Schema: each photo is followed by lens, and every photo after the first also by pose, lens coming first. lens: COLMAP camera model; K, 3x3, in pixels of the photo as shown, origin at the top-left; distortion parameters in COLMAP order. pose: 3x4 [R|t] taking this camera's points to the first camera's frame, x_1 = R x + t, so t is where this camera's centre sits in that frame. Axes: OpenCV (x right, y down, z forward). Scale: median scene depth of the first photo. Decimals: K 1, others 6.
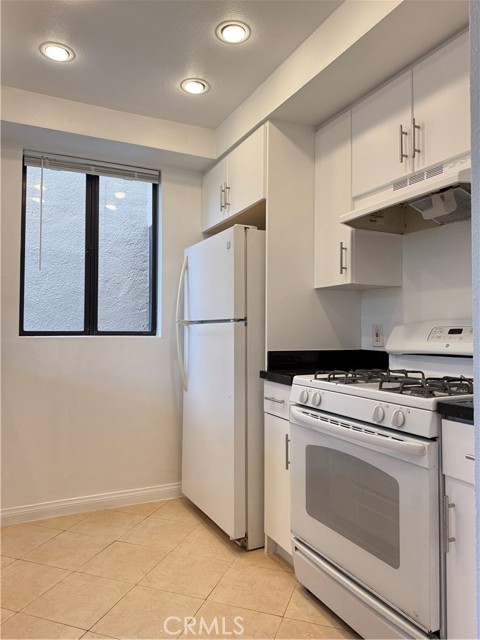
lens RADIAL K [[454.7, 0, 245.2], [0, 454.7, 318.1], [0, 0, 1]] dist [0.045140, -0.048303]
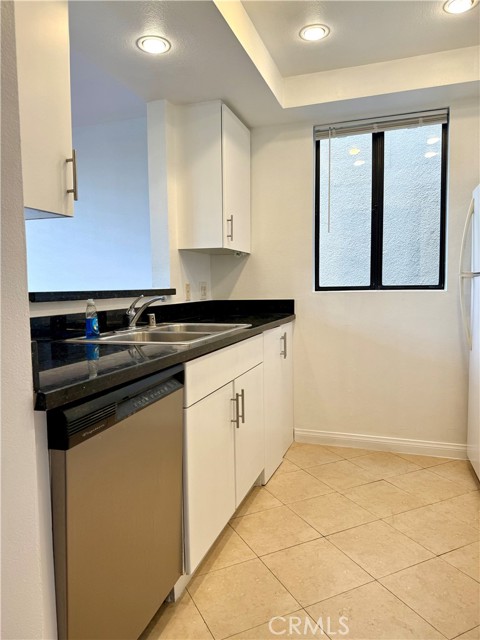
lens RADIAL K [[454.7, 0, 245.2], [0, 454.7, 318.1], [0, 0, 1]] dist [0.045140, -0.048303]
pose [[0.717073, 0.034070, -0.696165, 0.194270], [0.037026, 0.995532, 0.086860, -0.000090], [0.696014, -0.088061, 0.712607, 0.031863]]
